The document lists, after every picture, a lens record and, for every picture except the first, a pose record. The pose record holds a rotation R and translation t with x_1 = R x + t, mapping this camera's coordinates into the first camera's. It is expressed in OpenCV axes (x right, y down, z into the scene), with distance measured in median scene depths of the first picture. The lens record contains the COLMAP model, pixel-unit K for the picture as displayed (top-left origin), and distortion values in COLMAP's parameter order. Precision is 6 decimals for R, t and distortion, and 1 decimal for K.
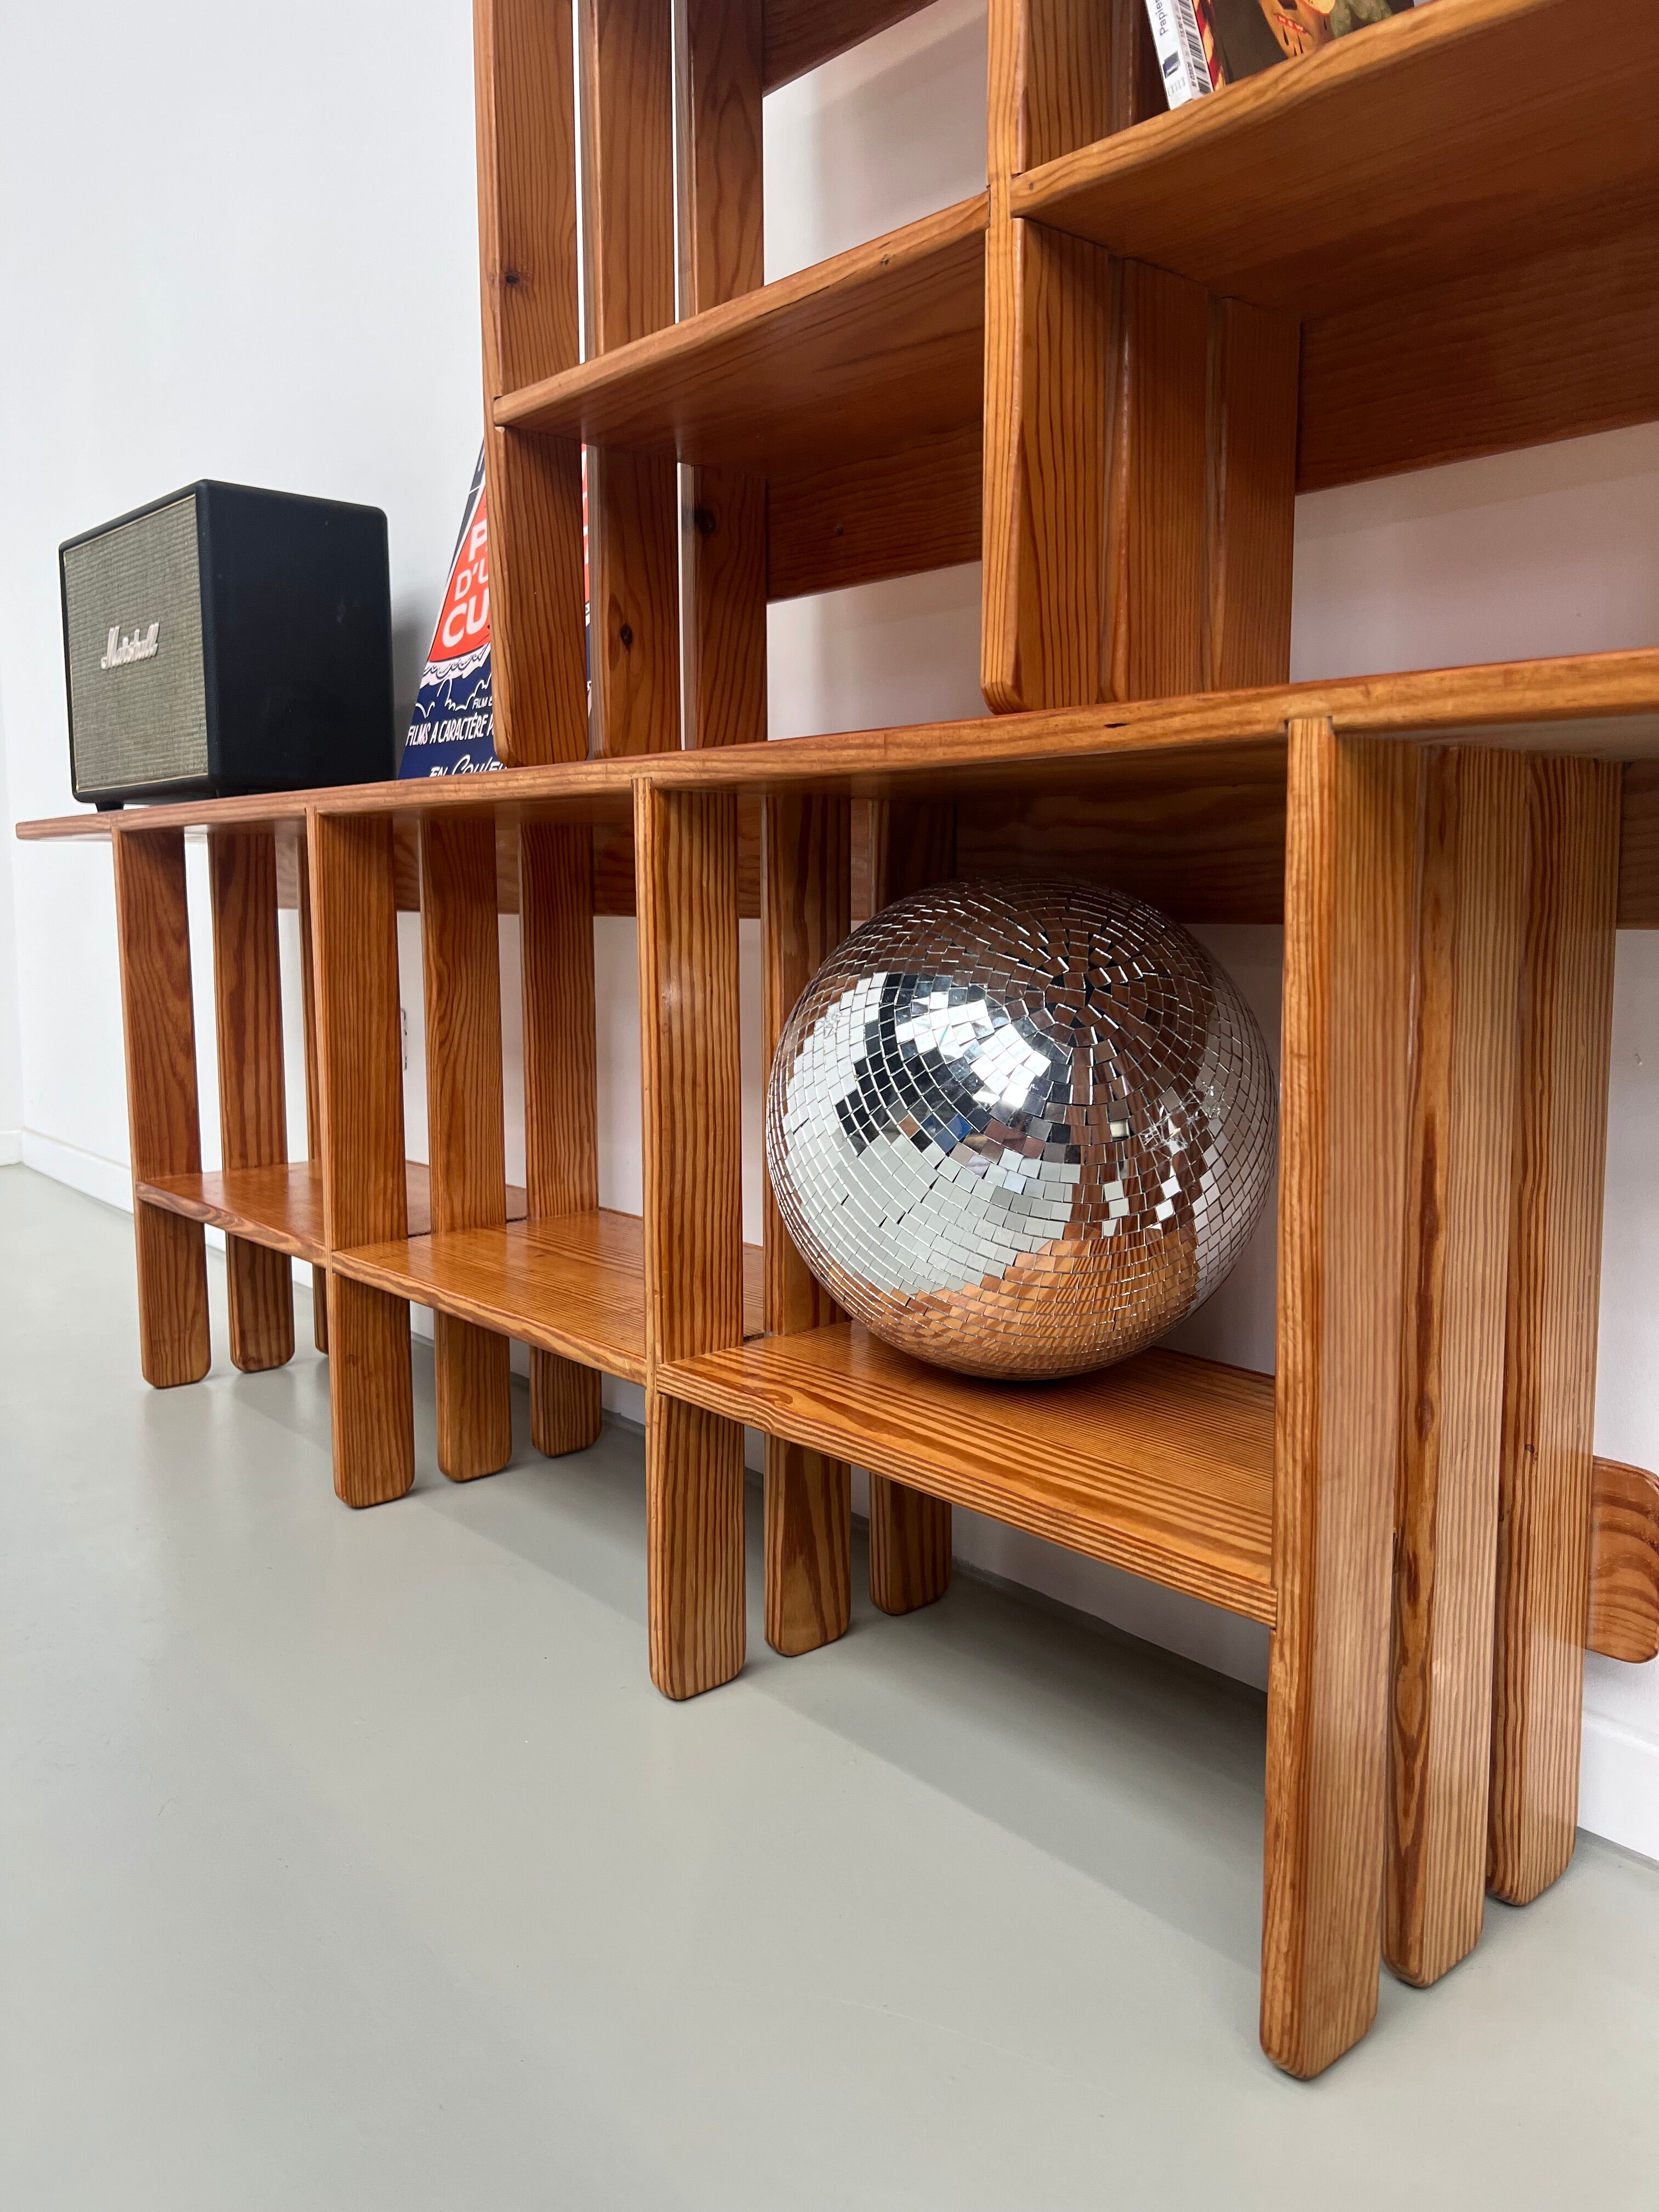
lens RADIAL K [[1658.4, 0, 824.6], [0, 1658.4, 1091.9], [0, 0, 1]] dist [0.059962, -0.069146]
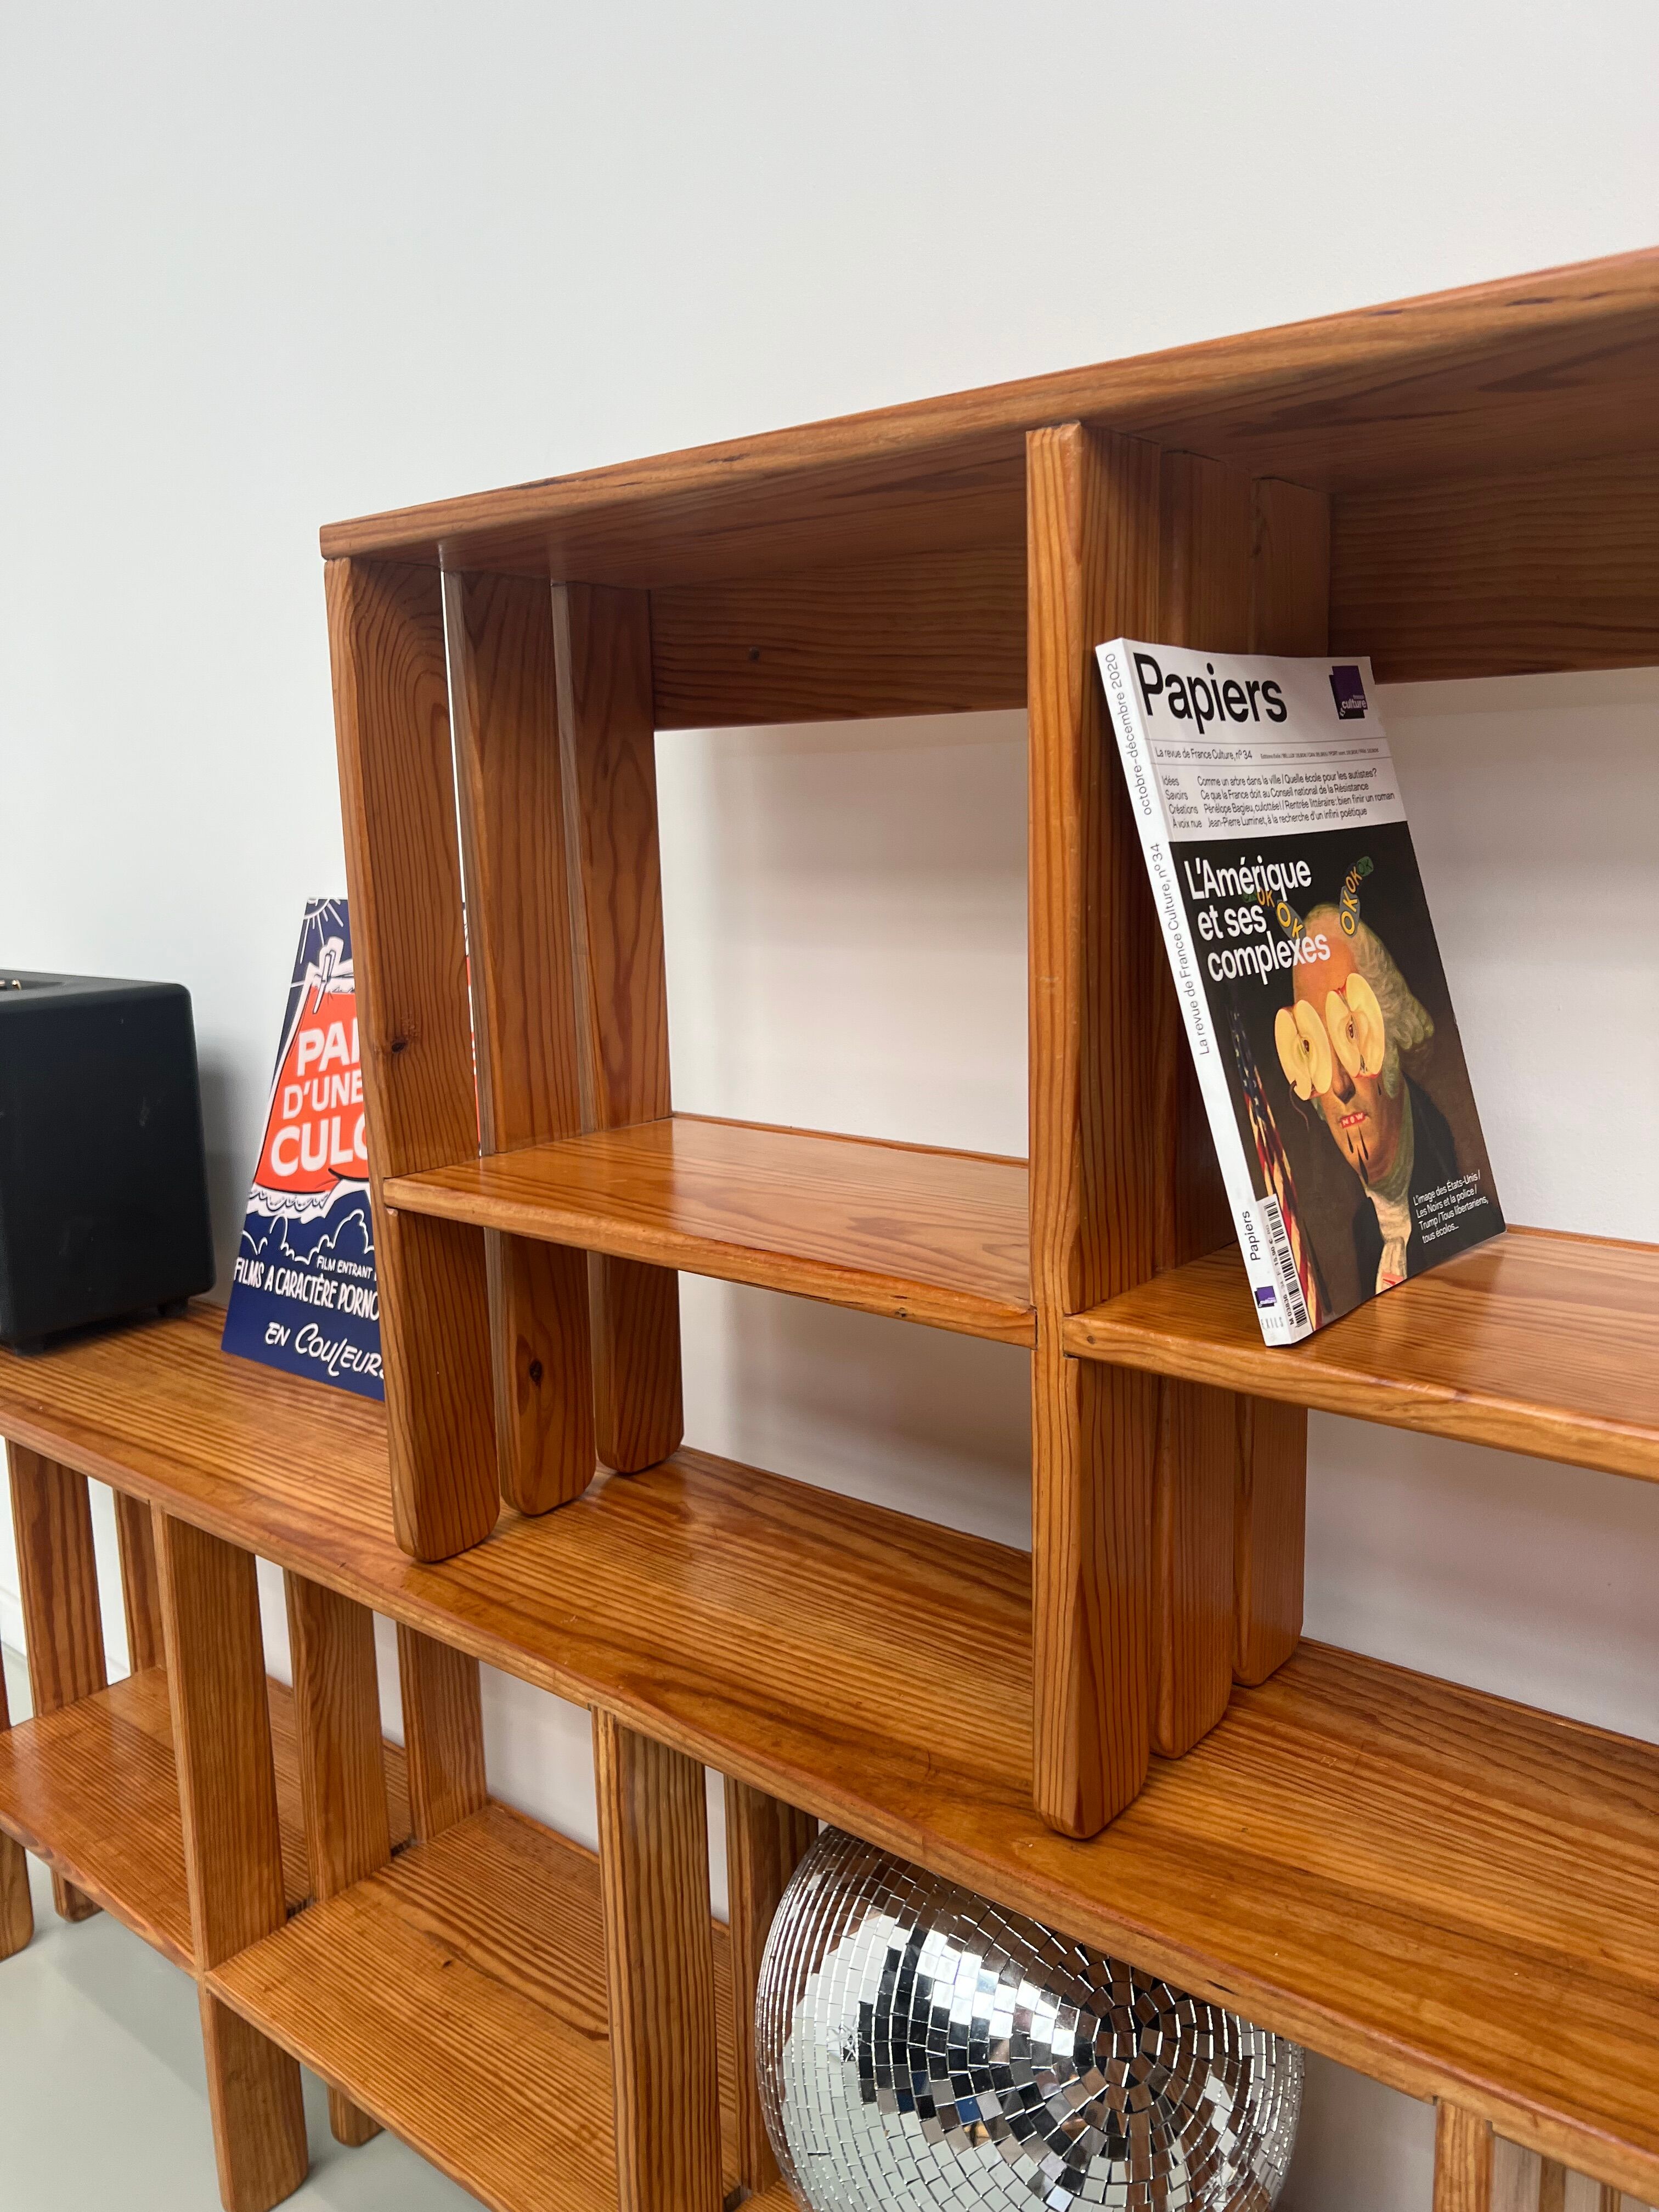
lens RADIAL K [[1686.7, 0, 842.9], [0, 1686.7, 1109.2], [0, 0, 1]] dist [0.017325, -0.007523]
pose [[0.987064, -0.047683, 0.153072, -0.116649], [0.038968, 0.997471, 0.059442, -0.610223], [-0.155520, -0.052708, 0.986426, 0.122733]]
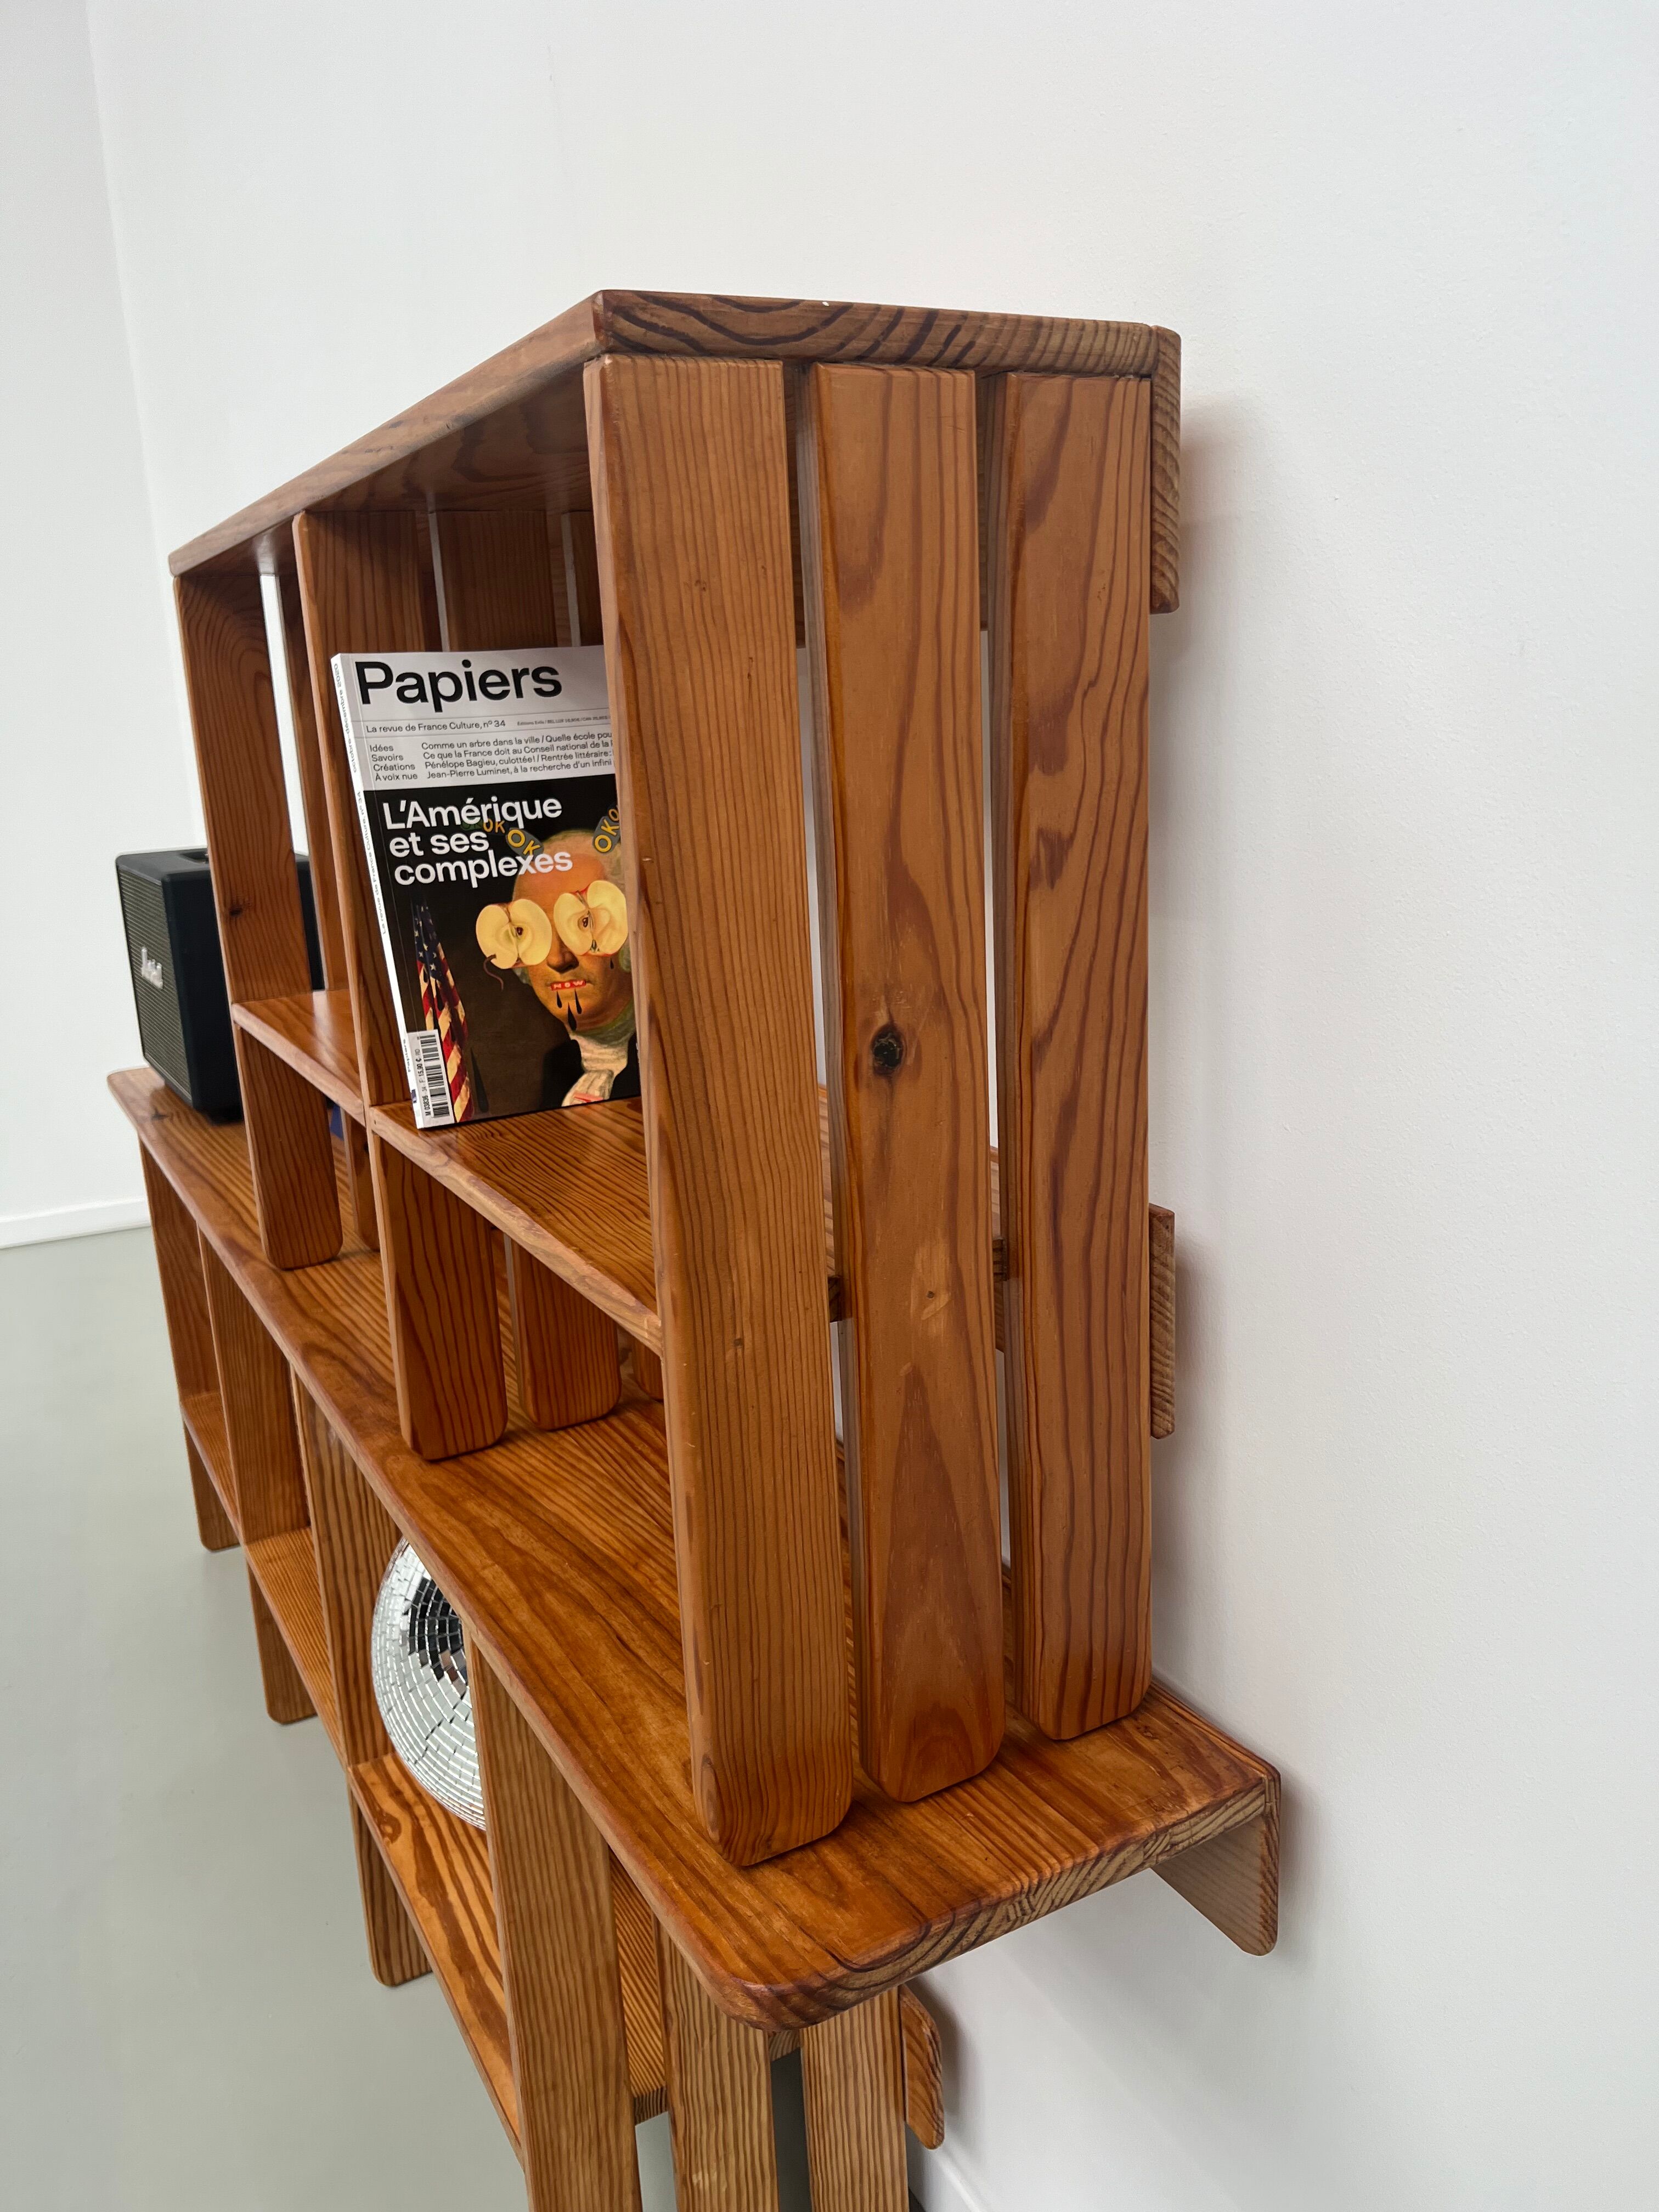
lens RADIAL K [[1676.2, 0, 821.3], [0, 1676.2, 1115.0], [0, 0, 1]] dist [0.131945, -0.382385]
pose [[0.974431, 0.012356, -0.224349, 0.654906], [0.017509, 0.991275, 0.130643, -0.606310], [0.224005, -0.131231, 0.965712, -0.188139]]
